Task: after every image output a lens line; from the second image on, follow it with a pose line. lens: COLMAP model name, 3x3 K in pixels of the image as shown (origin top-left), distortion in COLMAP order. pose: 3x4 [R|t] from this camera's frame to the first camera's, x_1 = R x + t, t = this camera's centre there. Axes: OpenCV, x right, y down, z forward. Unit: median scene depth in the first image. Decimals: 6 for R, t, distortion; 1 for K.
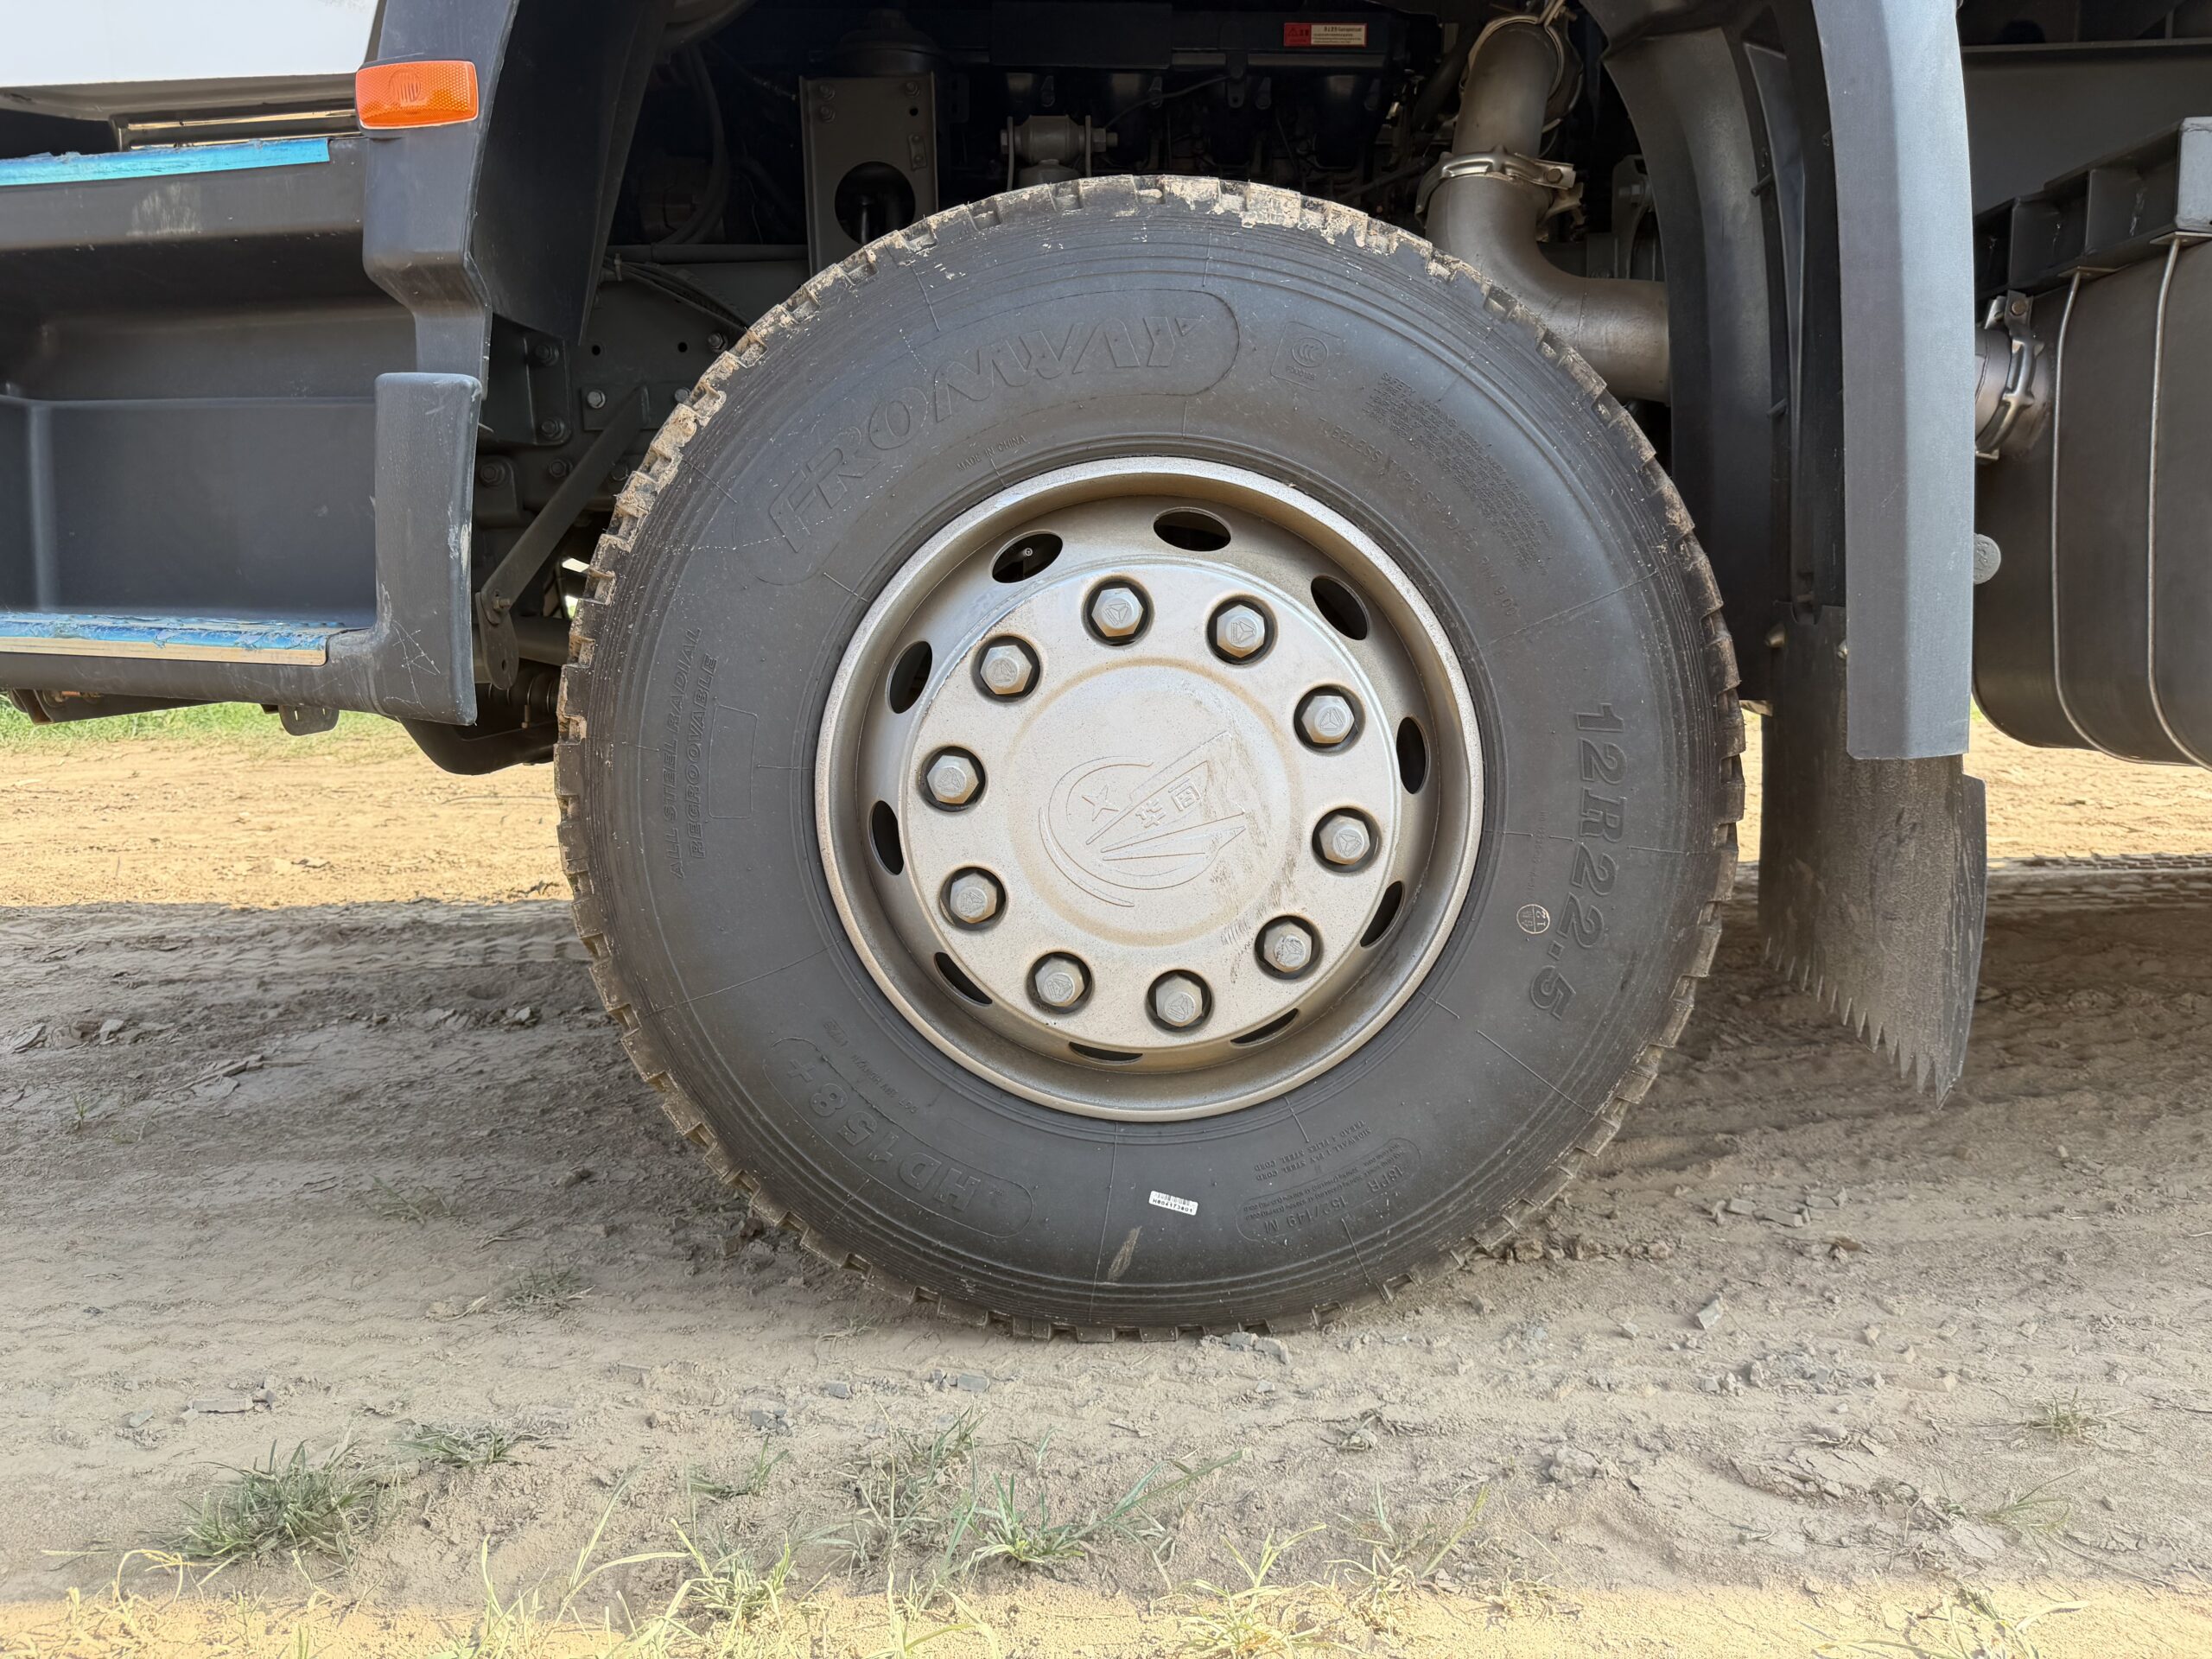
lens RADIAL K [[1535.2, 0, 1094.5], [0, 1535.2, 834.7], [0, 0, 1]] dist [0.025697, -0.005598]
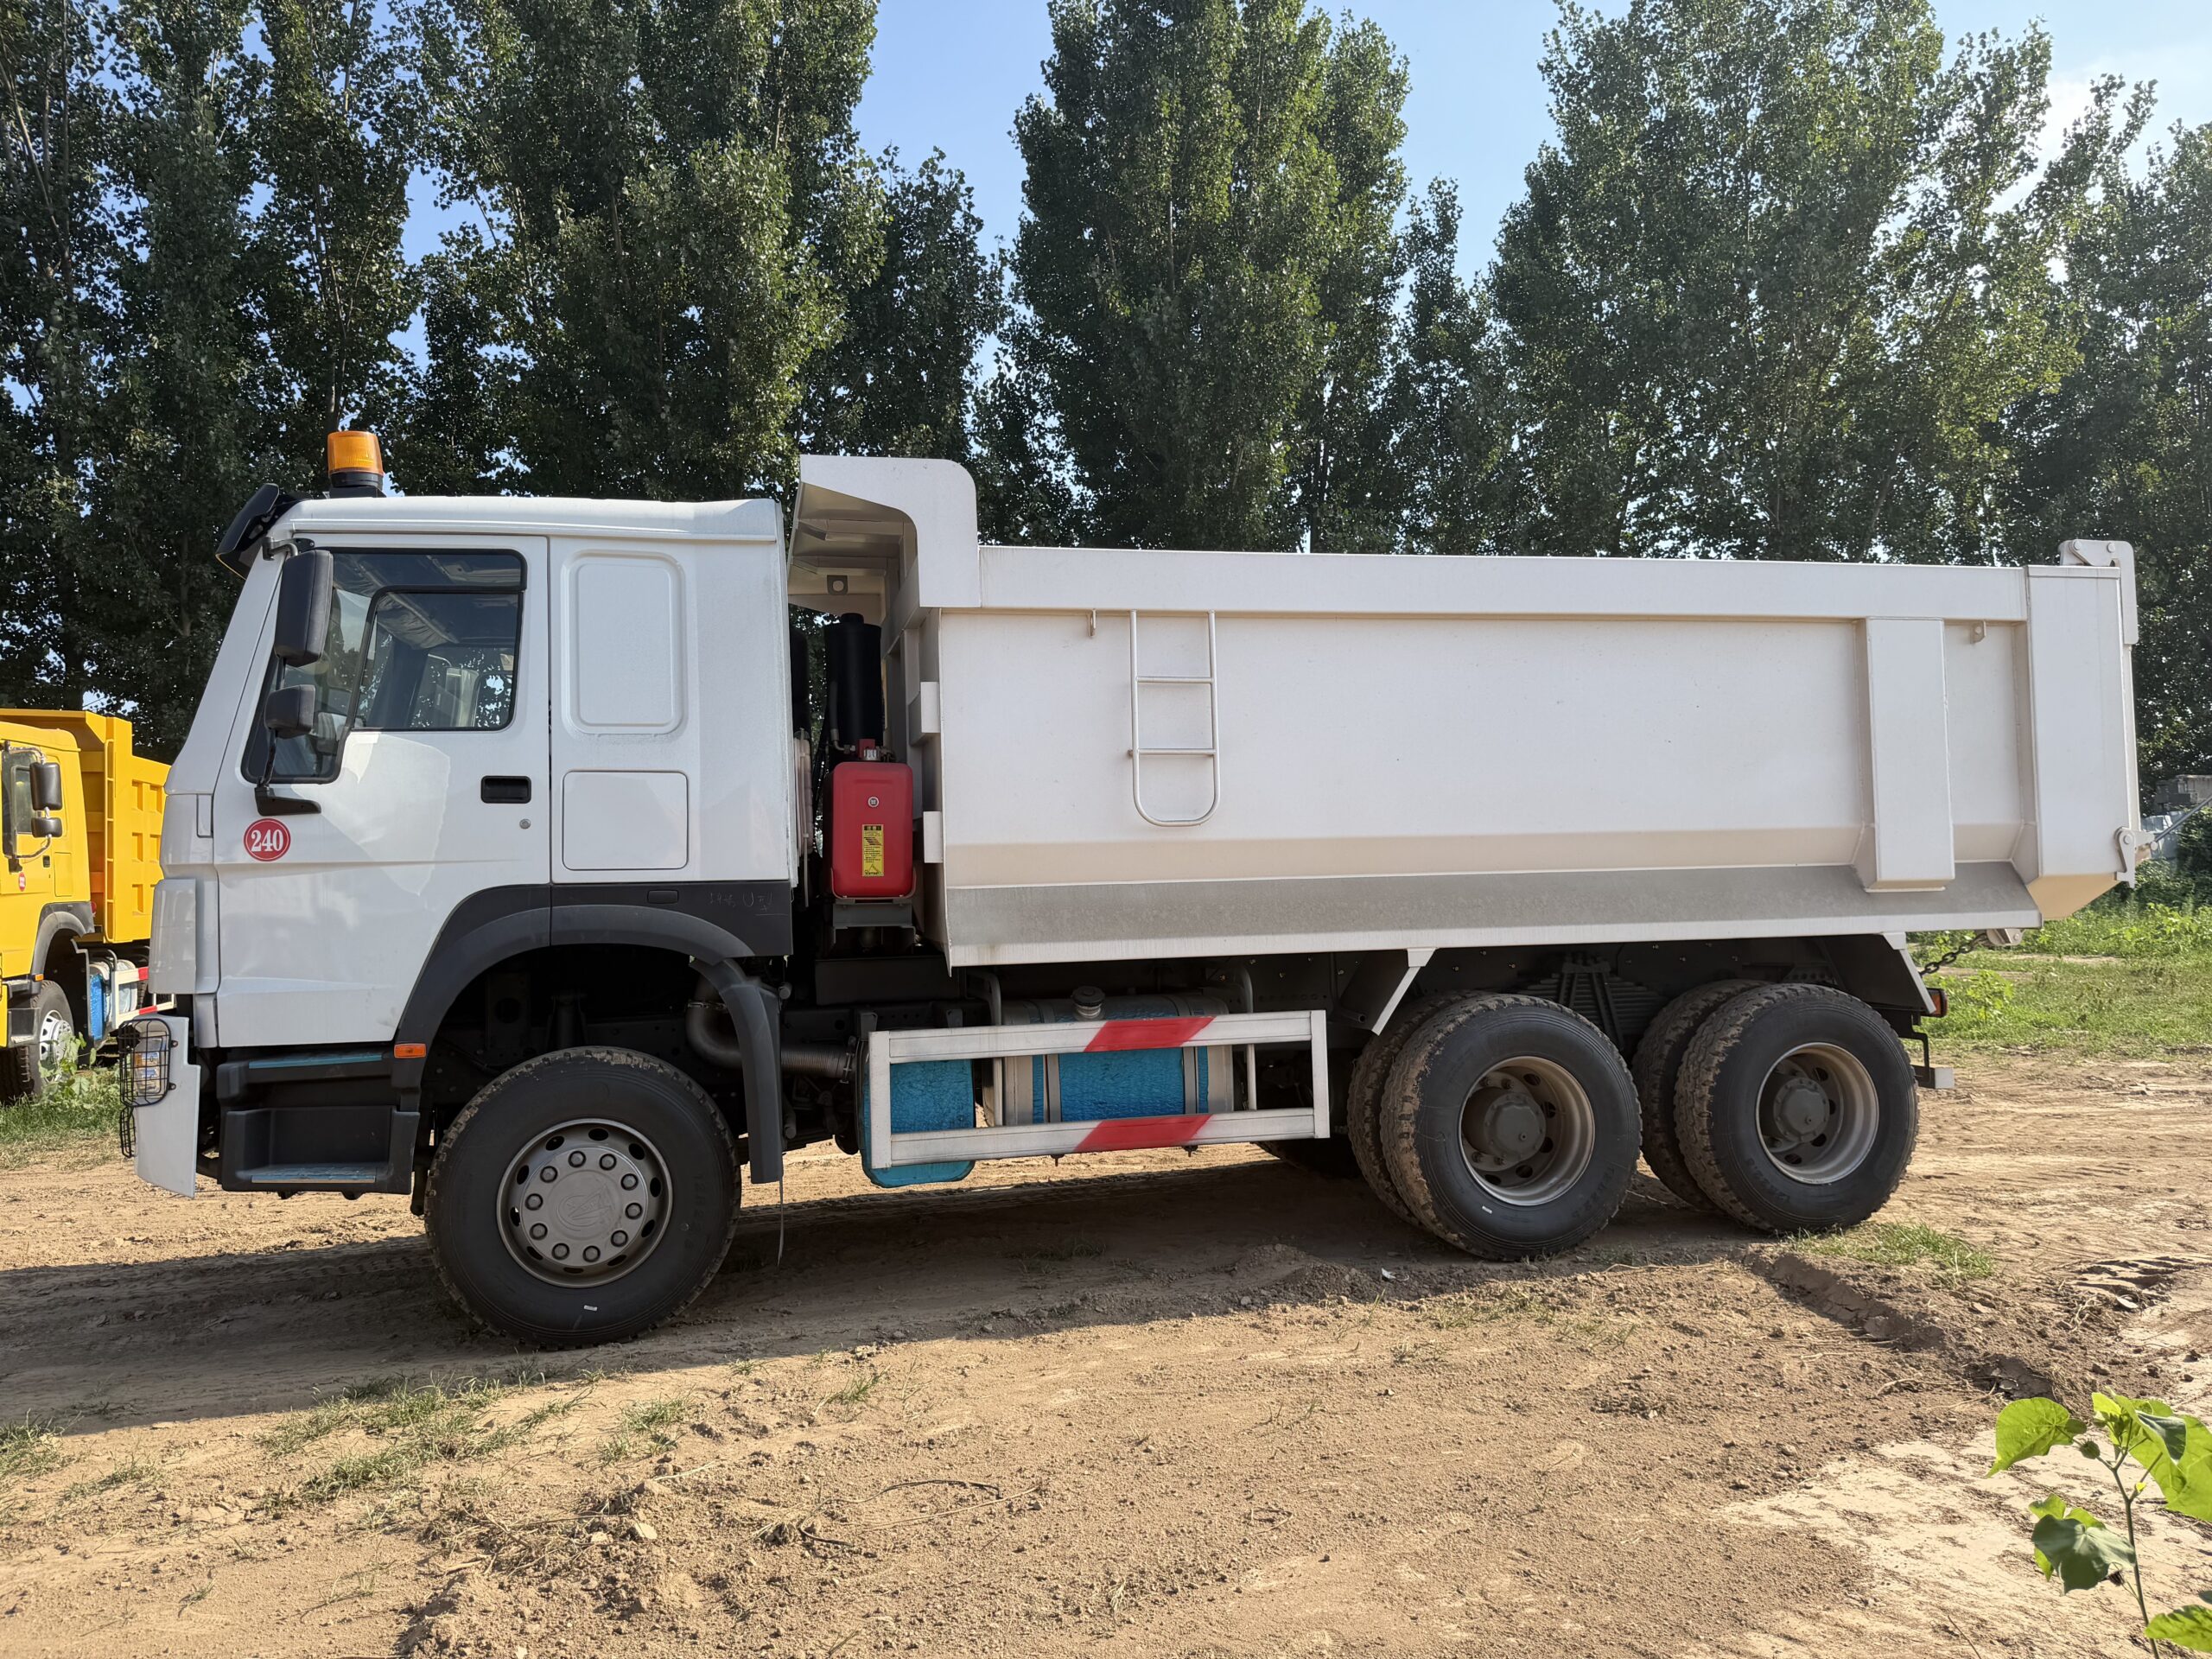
lens RADIAL K [[1535.2, 0, 1103.7], [0, 1535.2, 833.5], [0, 0, 1]] dist [0.025697, -0.005598]
pose [[0.959607, 0.011756, 0.281097, 0.194575], [0.045493, 0.979494, -0.196271, -0.119314], [-0.277640, 0.201131, 0.939395, -3.444500]]
